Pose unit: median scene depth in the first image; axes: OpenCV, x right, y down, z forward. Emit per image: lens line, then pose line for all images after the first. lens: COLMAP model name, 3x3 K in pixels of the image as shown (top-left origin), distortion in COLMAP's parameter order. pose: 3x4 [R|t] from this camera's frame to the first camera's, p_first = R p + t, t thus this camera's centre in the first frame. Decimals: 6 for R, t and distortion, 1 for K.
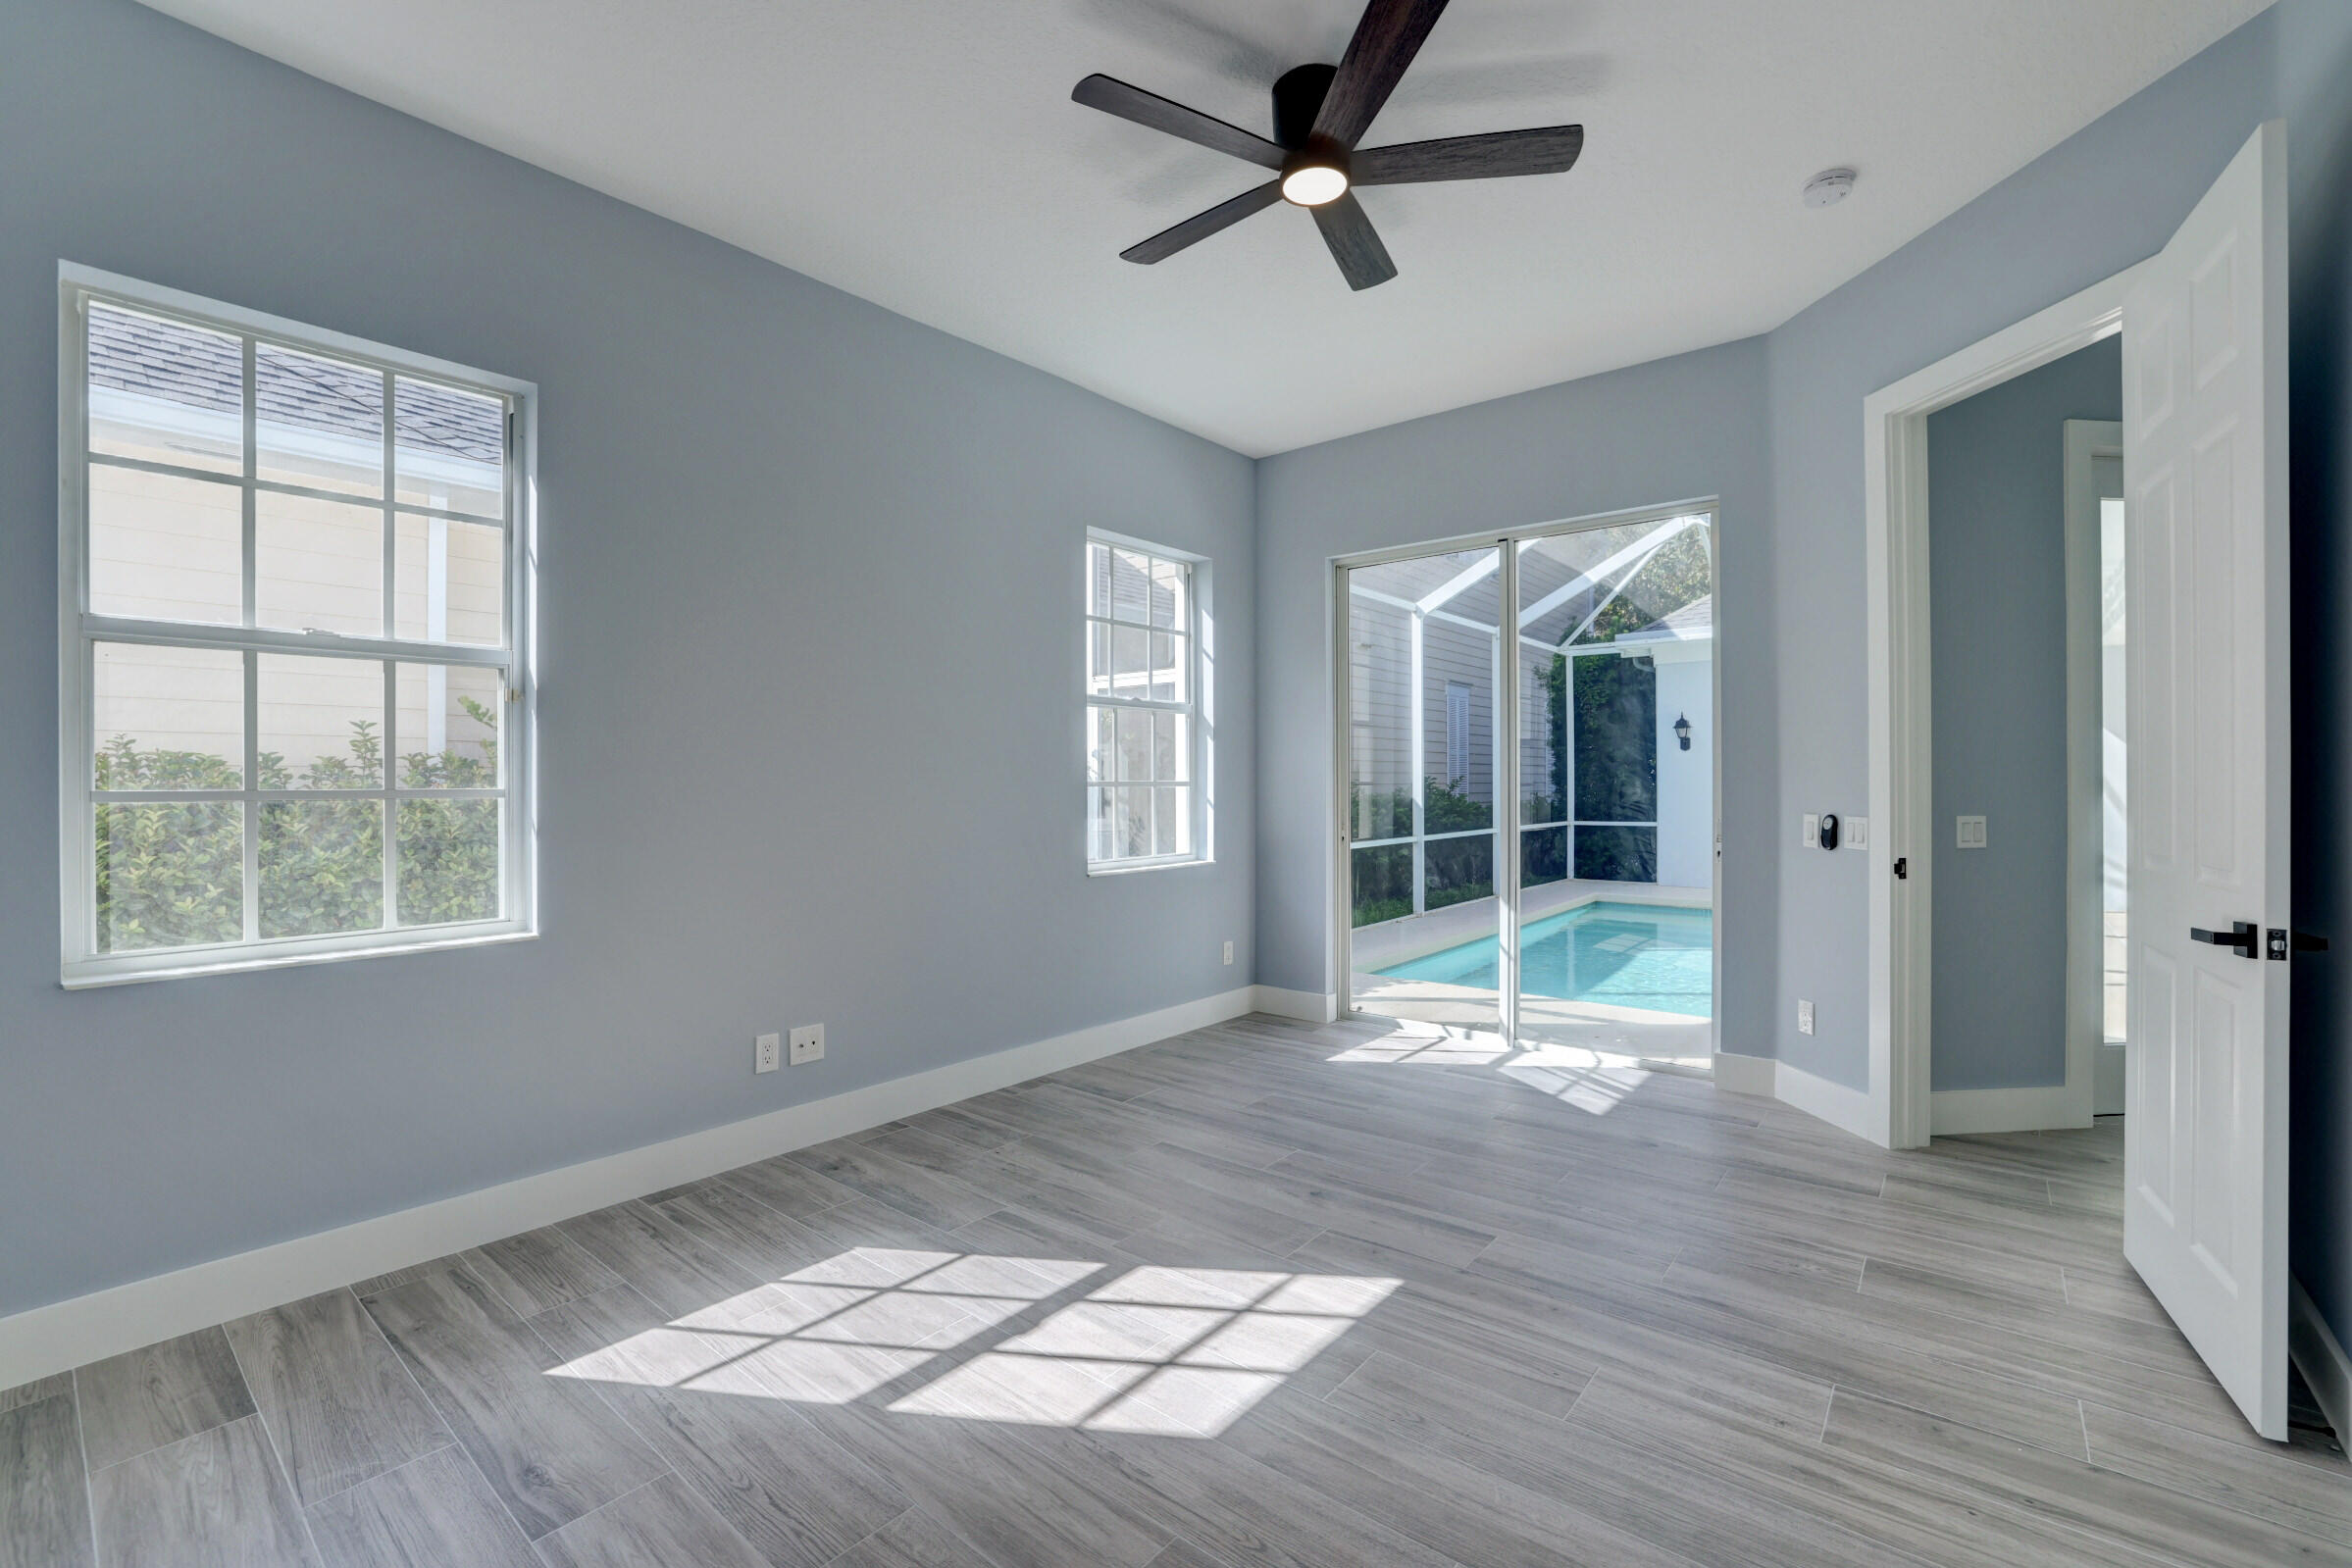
lens RADIAL K [[1006.3, 0, 1175.9], [0, 1006.3, 780.3], [0, 0, 1]] dist [-0.051727, 0.018610]
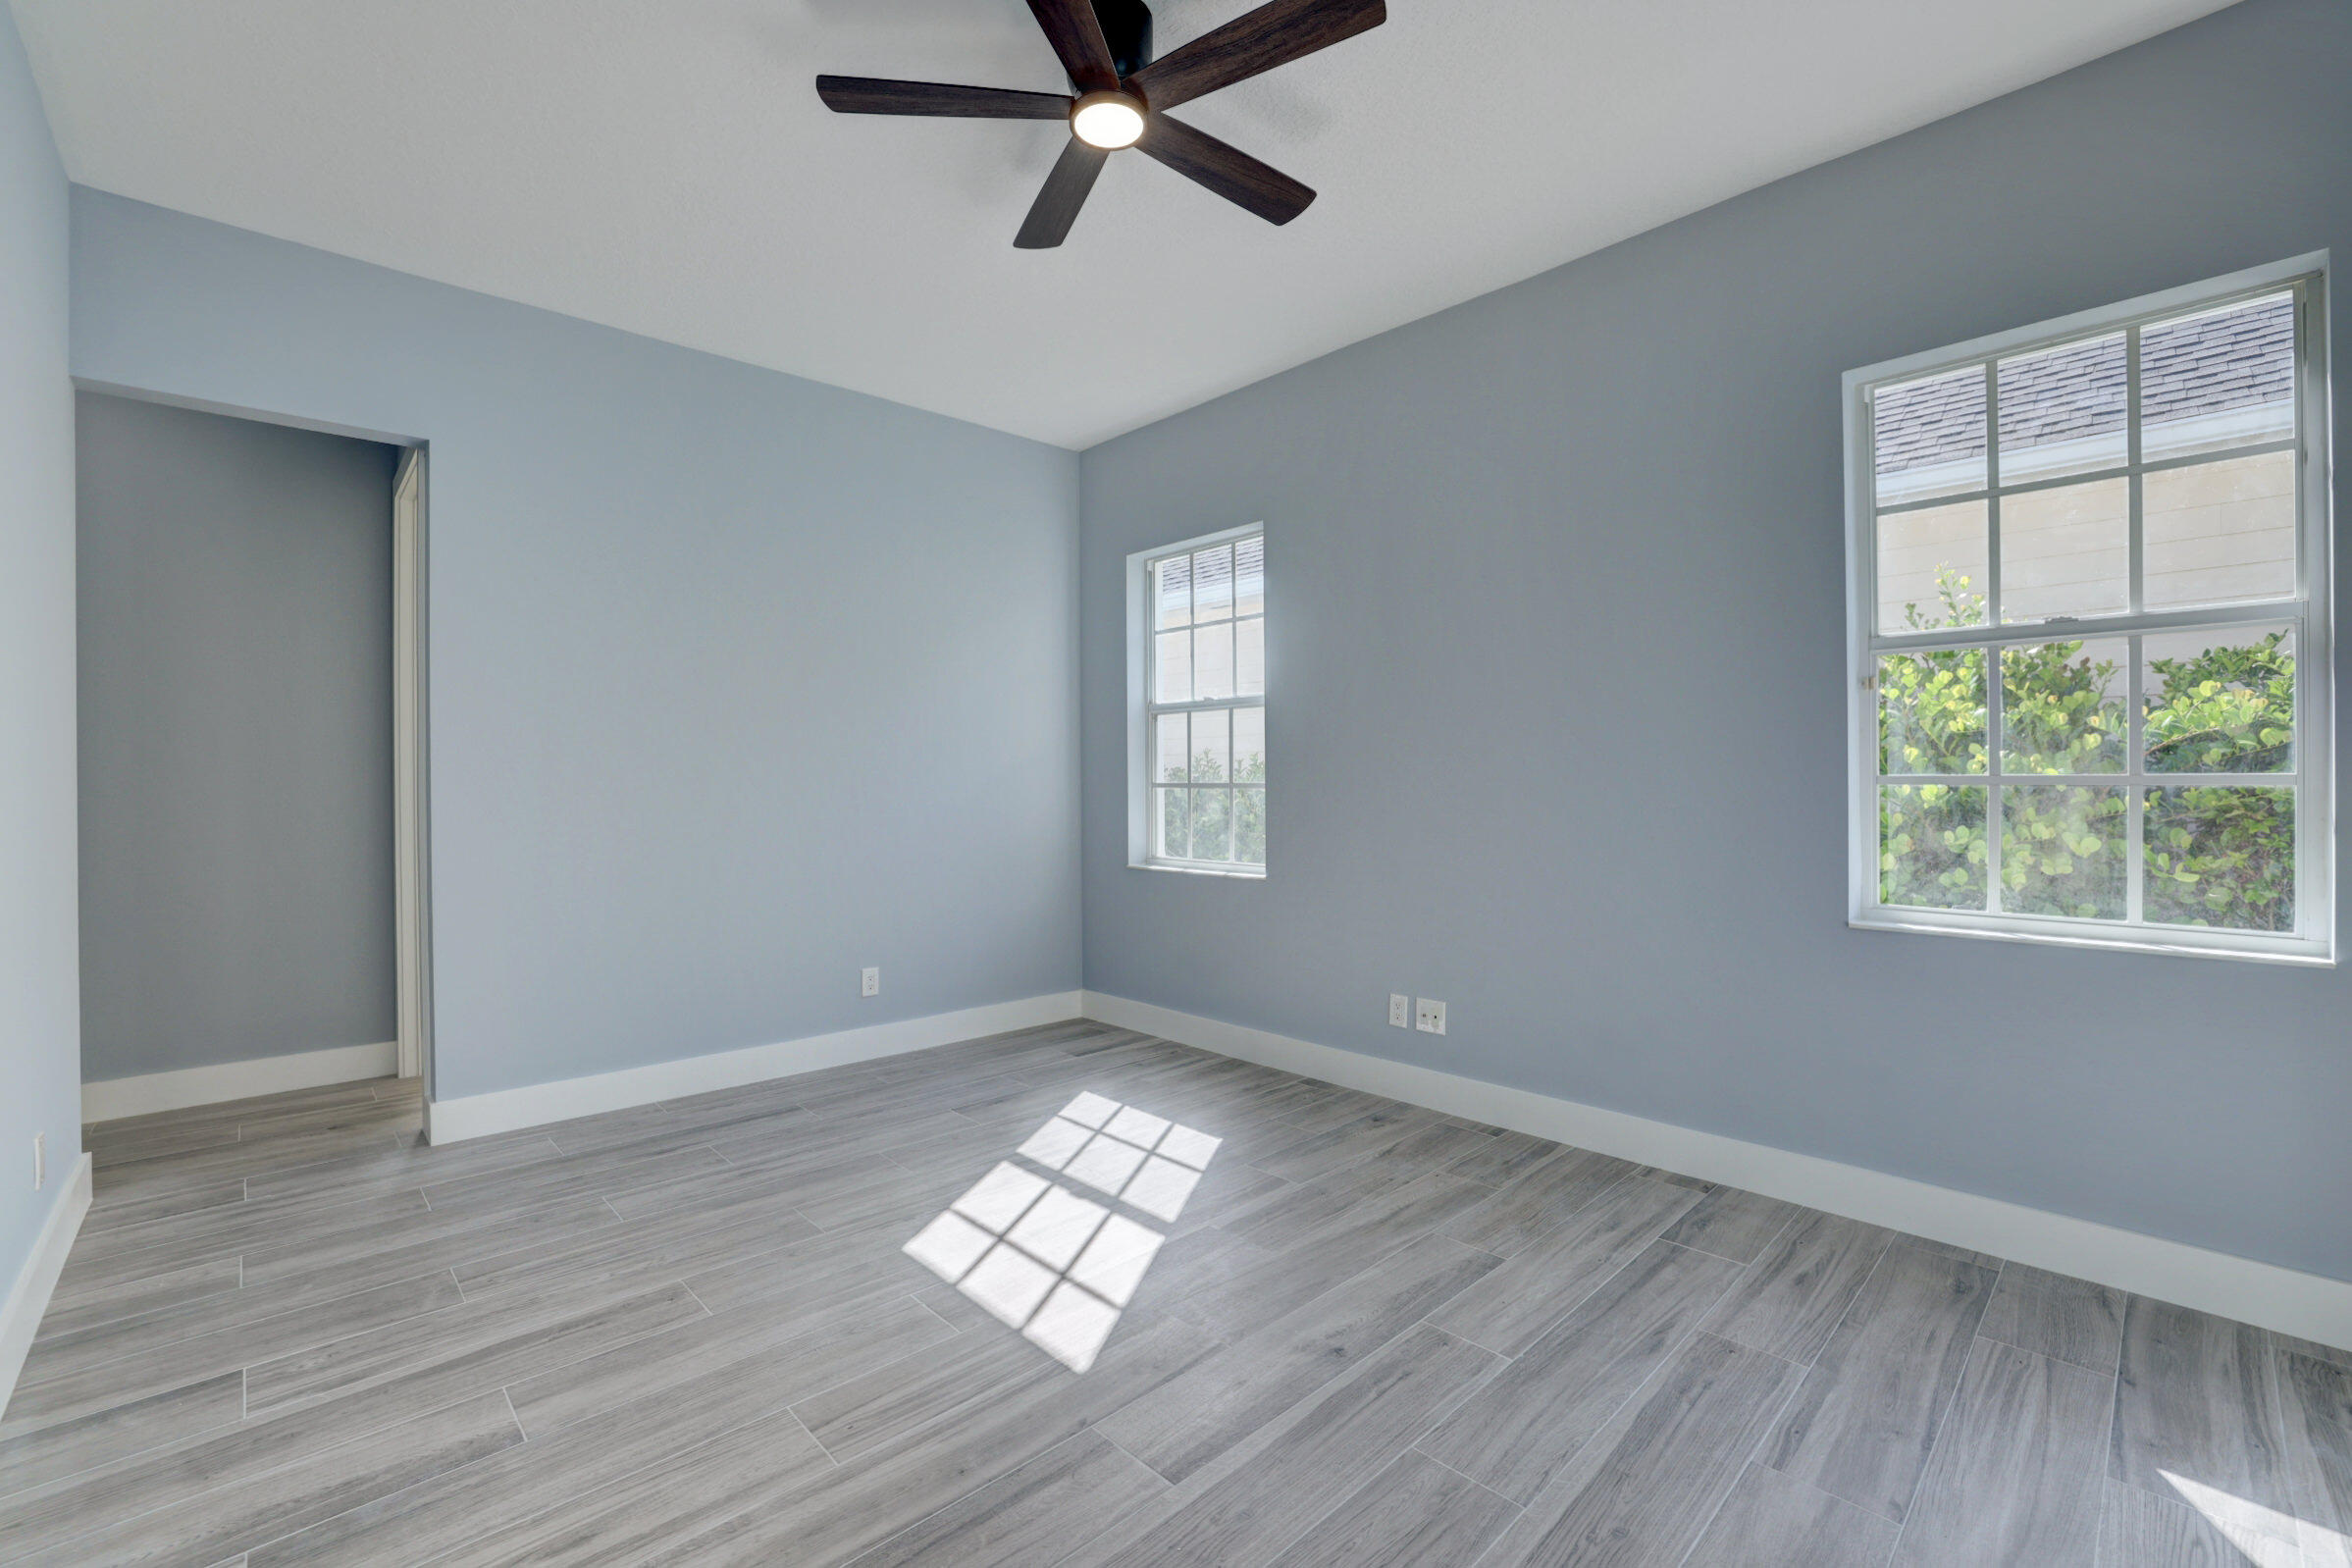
lens RADIAL K [[1002.6, 0, 1176.0], [0, 1002.6, 784.0], [0, 0, 1]] dist [-0.048244, 0.016397]
pose [[-0.116685, 0.009469, -0.993124, 0.834205], [0.004415, 0.999950, 0.009015, -0.004329], [0.993159, -0.003333, -0.116721, 0.936265]]
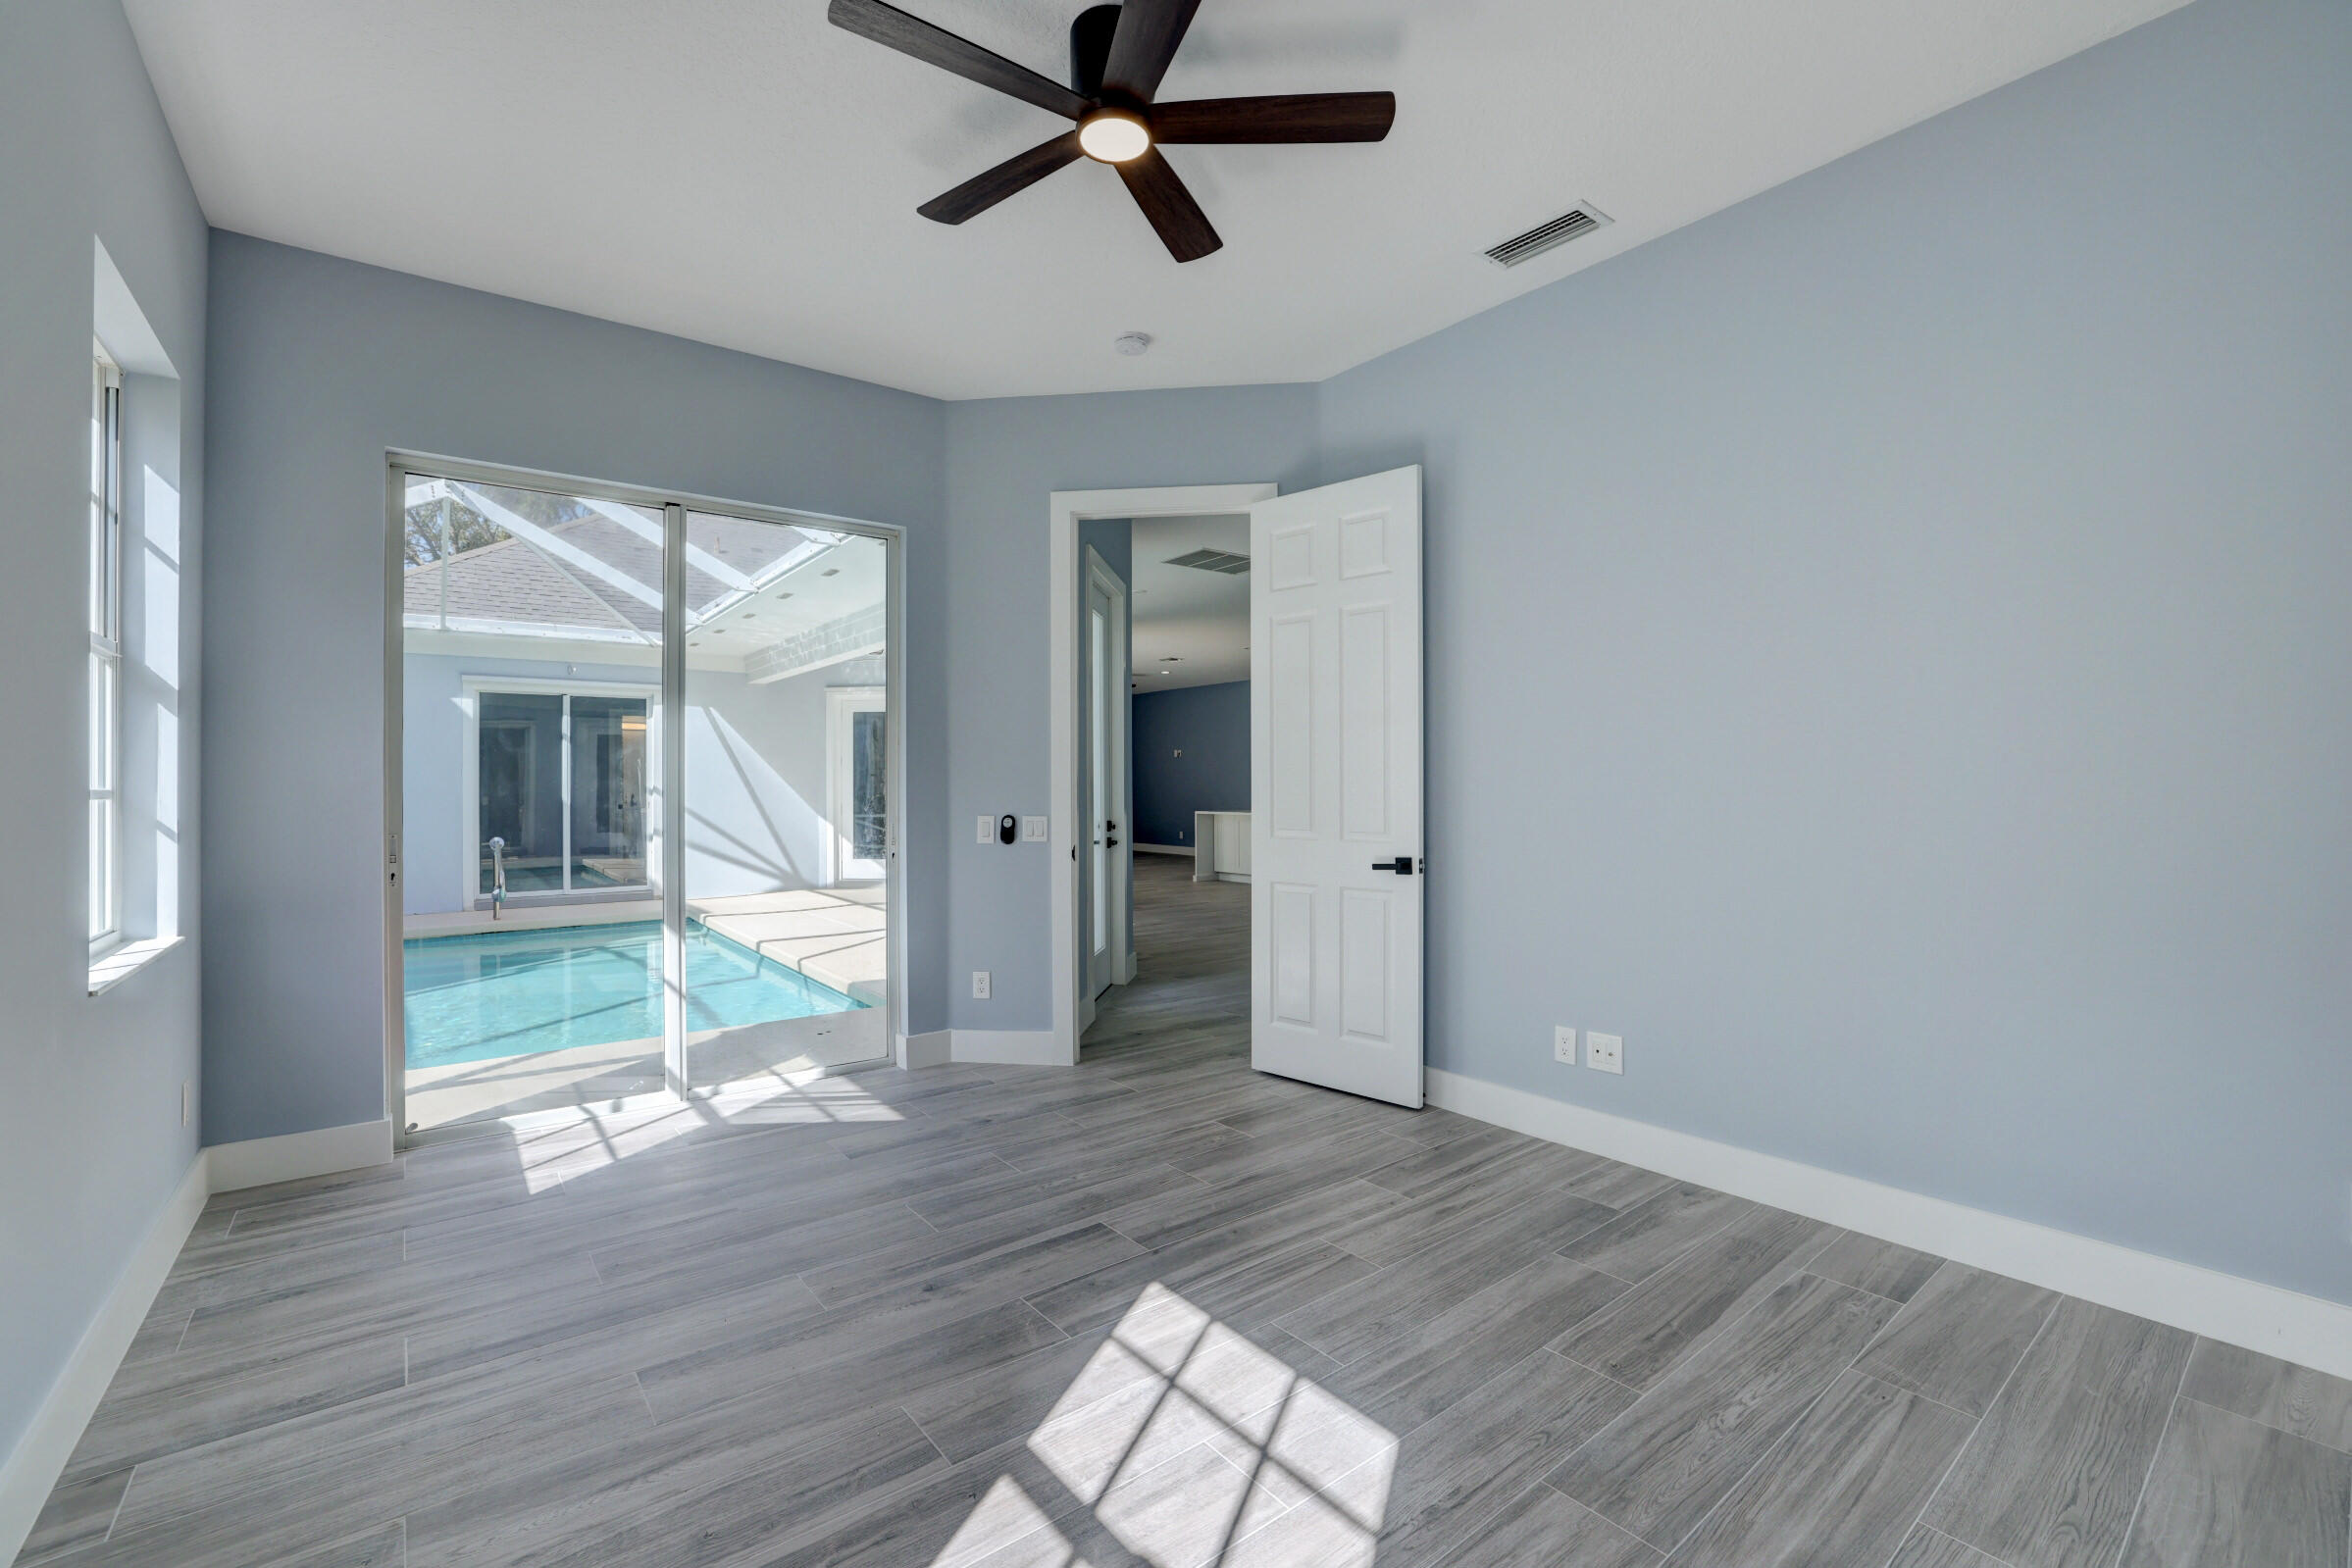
lens RADIAL K [[1002.5, 0, 1176.0], [0, 1002.5, 784.0], [0, 0, 1]] dist [-0.048244, 0.016397]
pose [[0.212516, 0.005241, 0.977143, -0.595625], [0.003454, 0.999975, -0.006115, 0.004325], [-0.977151, 0.004675, 0.212493, 0.606260]]
